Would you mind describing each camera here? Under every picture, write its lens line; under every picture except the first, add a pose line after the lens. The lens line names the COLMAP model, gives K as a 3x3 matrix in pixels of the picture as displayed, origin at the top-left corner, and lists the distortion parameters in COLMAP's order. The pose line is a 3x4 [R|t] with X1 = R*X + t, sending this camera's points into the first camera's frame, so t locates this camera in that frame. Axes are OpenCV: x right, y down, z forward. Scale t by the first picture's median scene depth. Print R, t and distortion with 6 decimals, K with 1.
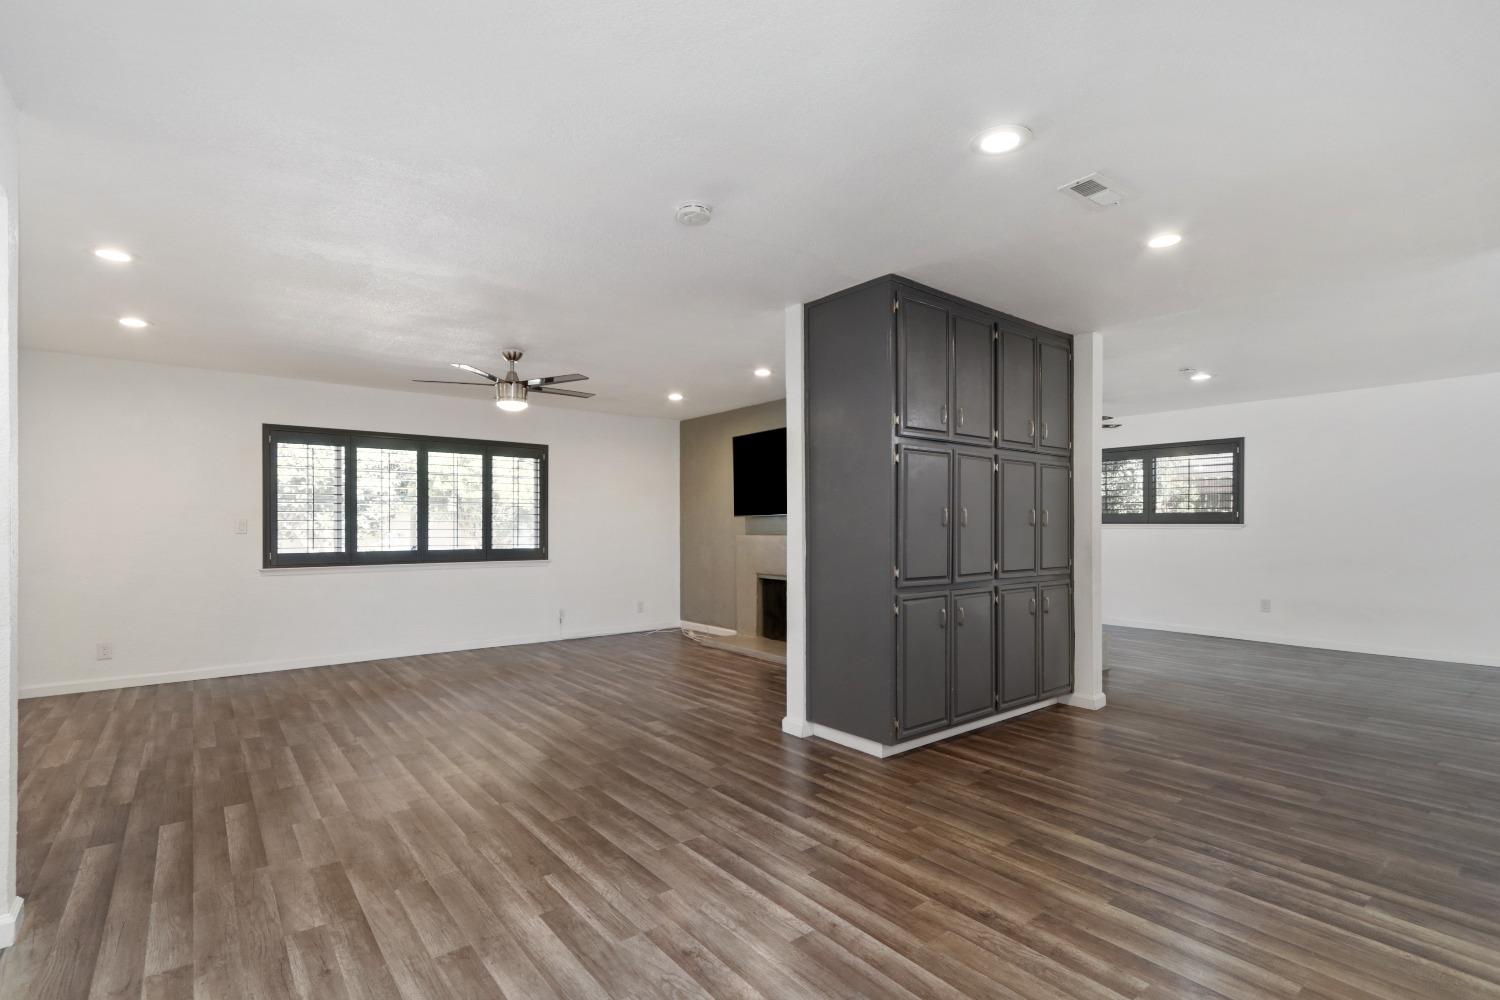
lens RADIAL K [[695.5, 0, 746.7], [0, 695.5, 533.5], [0, 0, 1]] dist [0.000045, 0.004618]
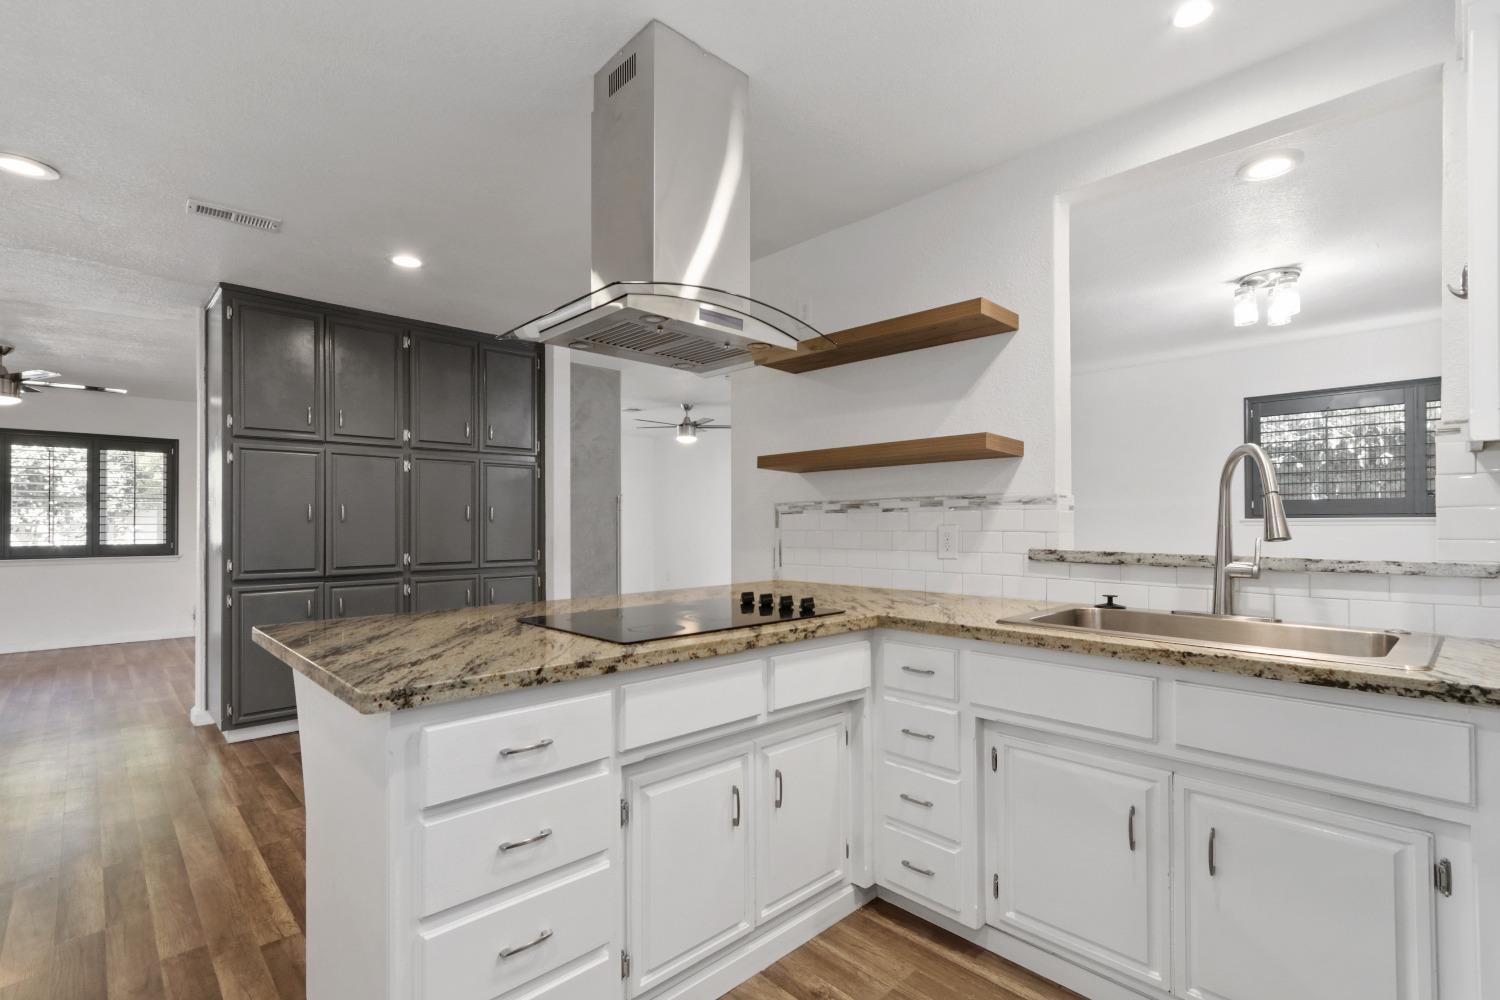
lens RADIAL K [[695.5, 0, 745.3], [0, 695.5, 520.2], [0, 0, 1]] dist [0.000045, 0.004618]
pose [[0.995986, -0.000010, 0.089512, 0.630610], [0.001081, 0.999928, -0.011917, 0.000390], [-0.089506, 0.011965, 0.995914, -0.083877]]
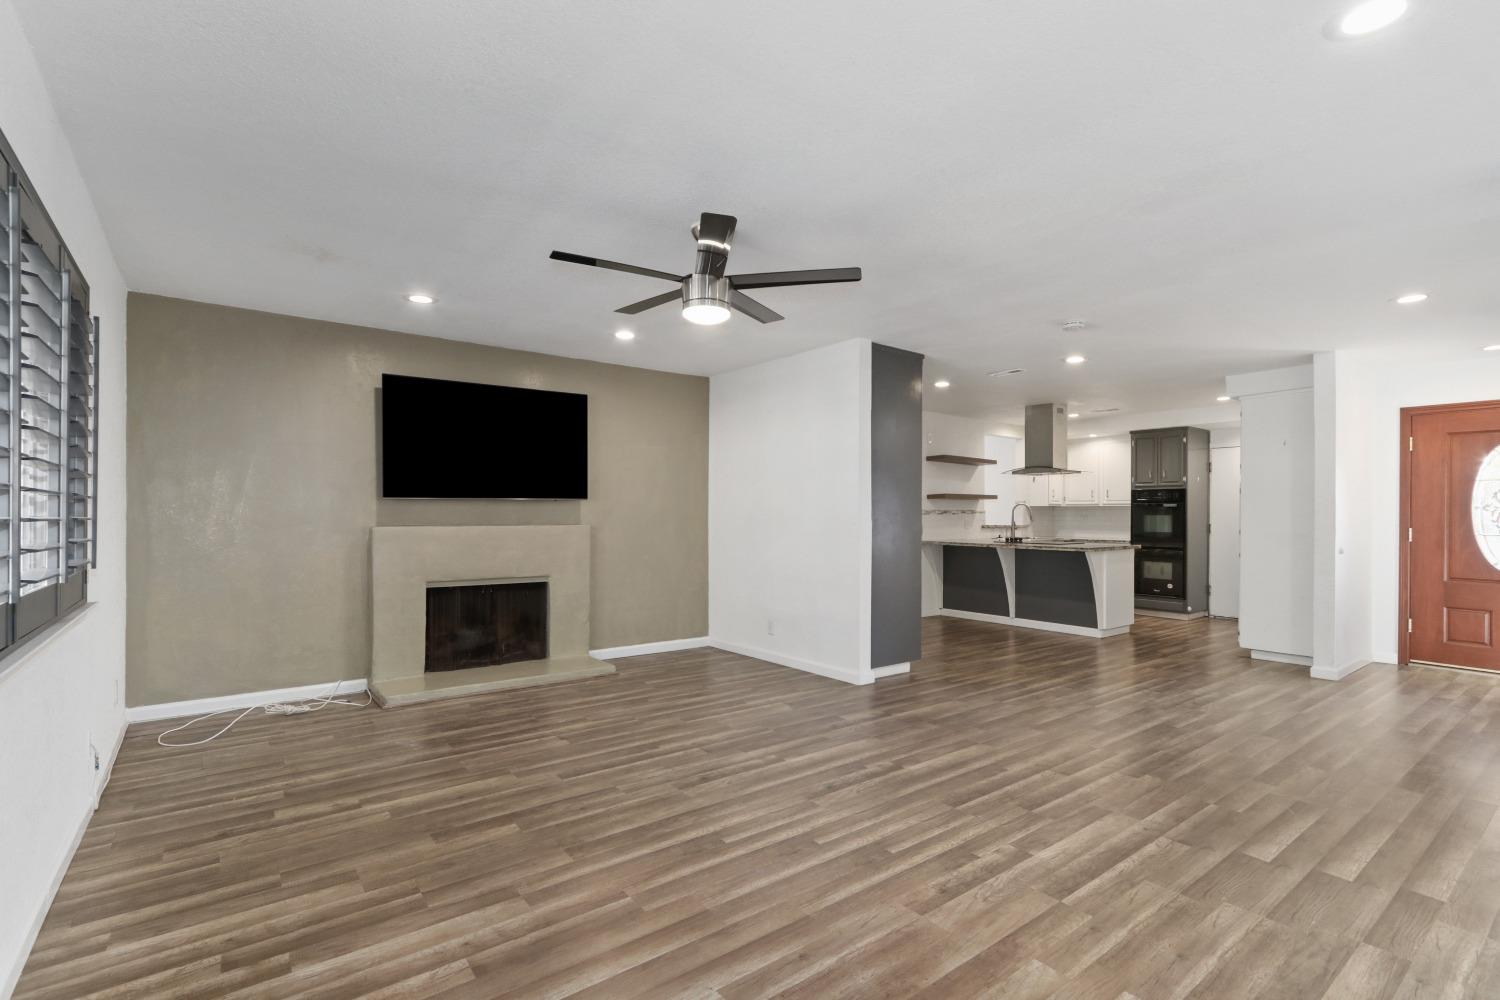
lens RADIAL K [[695.5, 0, 747.4], [0, 695.5, 516.1], [0, 0, 1]] dist [0.000045, 0.004618]
pose [[0.014851, 0.002743, 0.999886, -0.945473], [0.003996, 0.999988, -0.002802, -0.005799], [-0.999882, 0.004037, 0.014840, 0.958220]]
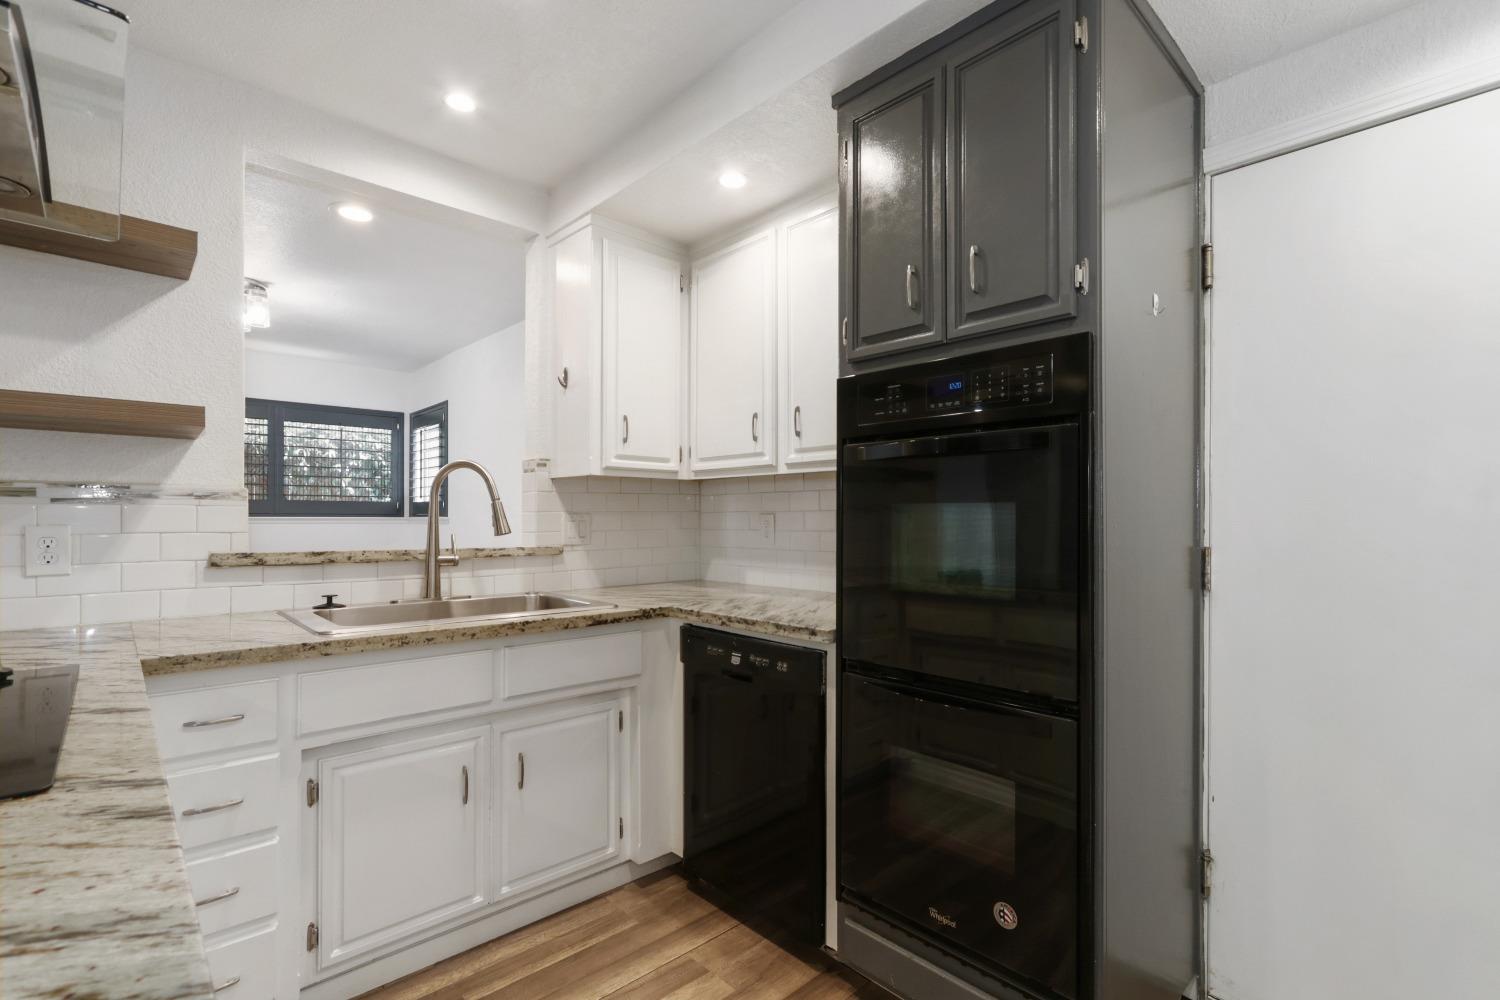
lens RADIAL K [[695.5, 0, 747.5], [0, 695.5, 520.5], [0, 0, 1]] dist [0.000045, 0.004618]
pose [[-0.073577, 0.000737, 0.997289, 0.452198], [0.008017, 0.999968, -0.000148, -0.001547], [-0.997257, 0.007985, -0.073580, 0.100608]]
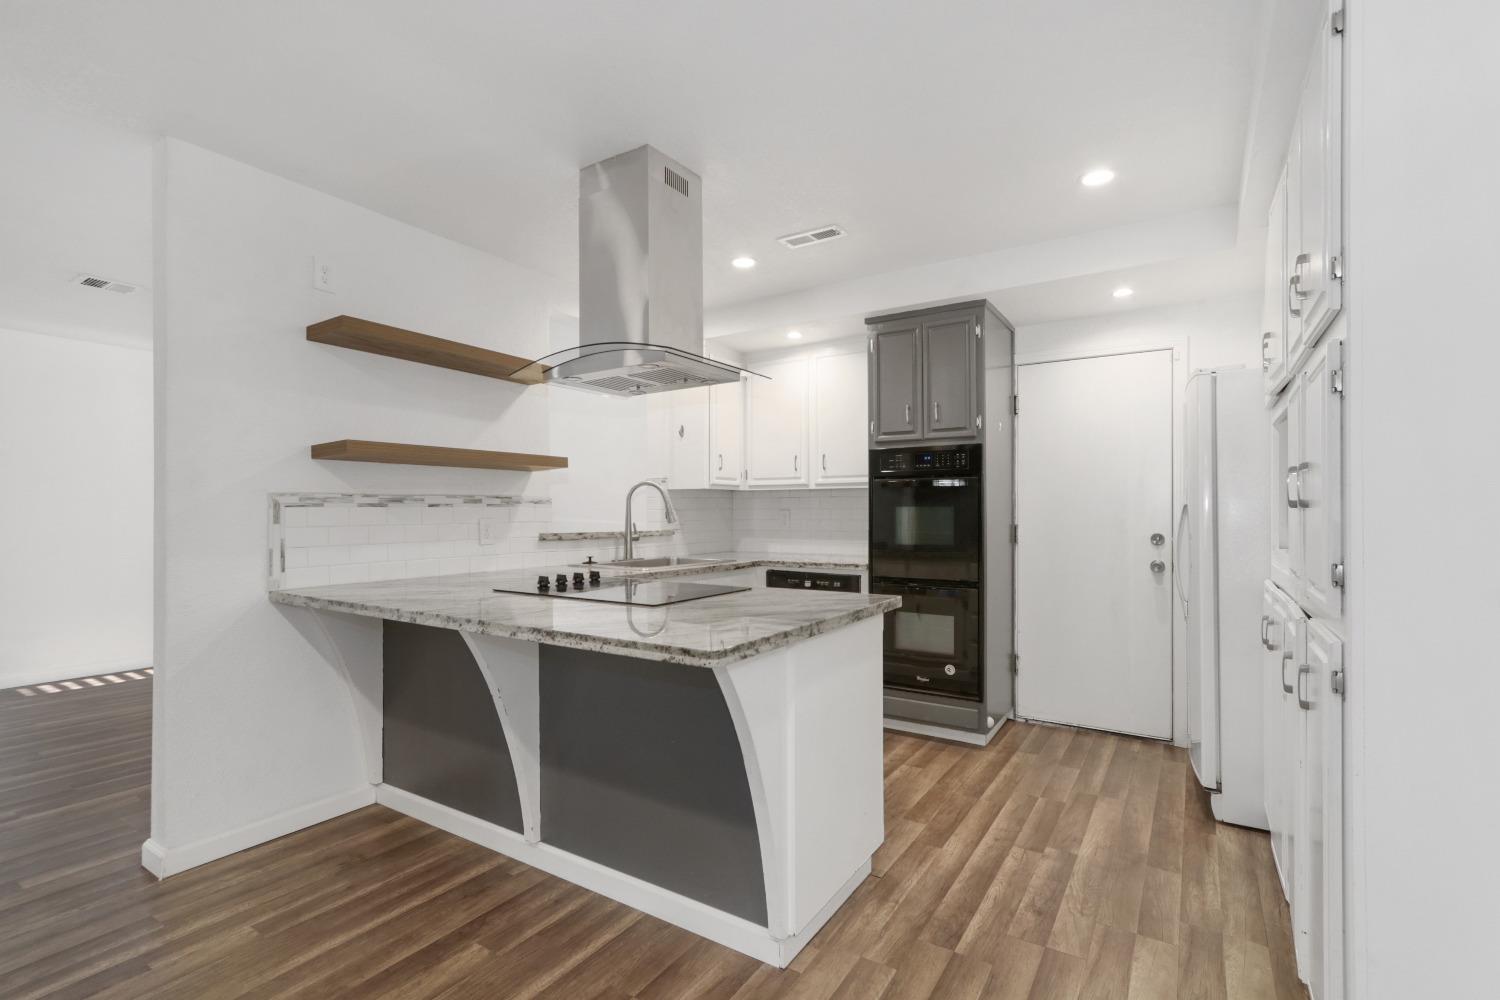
lens RADIAL K [[695.5, 0, 752.1], [0, 695.5, 516.8], [0, 0, 1]] dist [0.000045, 0.004618]
pose [[-0.321118, -0.002175, 0.947037, 0.111694], [0.012212, 0.999905, 0.006437, -0.004627], [-0.946960, 0.013632, -0.321061, 0.399601]]
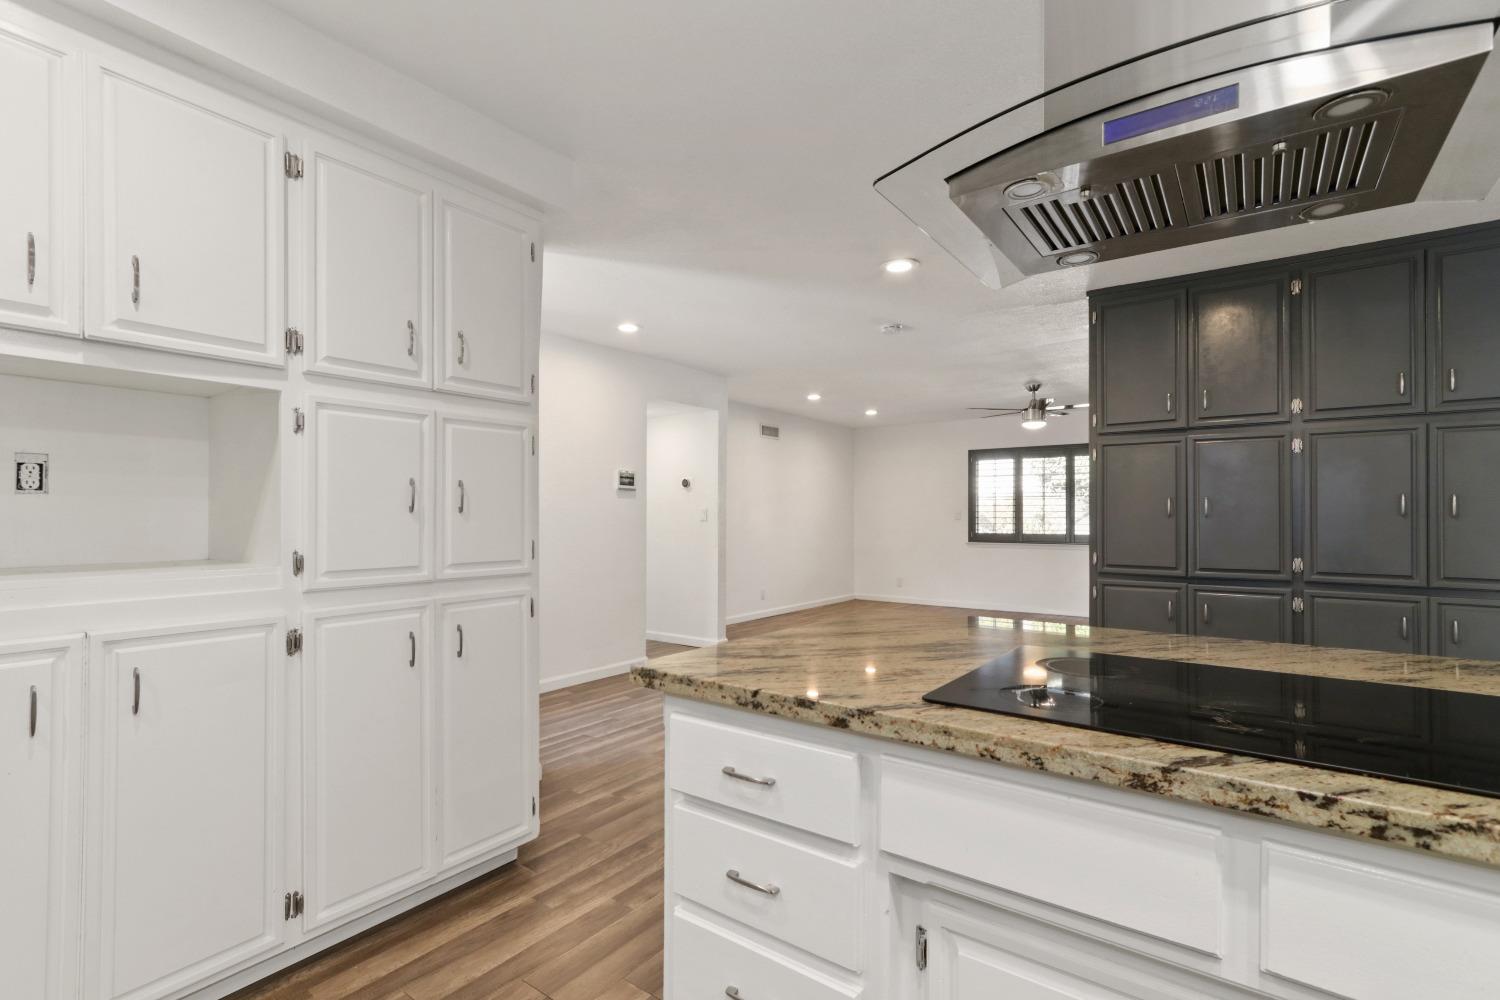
lens RADIAL K [[695.5, 0, 750.1], [0, 695.5, 502.6], [0, 0, 1]] dist [0.000045, 0.004618]
pose [[0.268514, -0.016014, -0.963143, 0.795744], [-0.010934, 0.999747, -0.019671, -0.003272], [0.963214, 0.015813, 0.268271, 0.123679]]
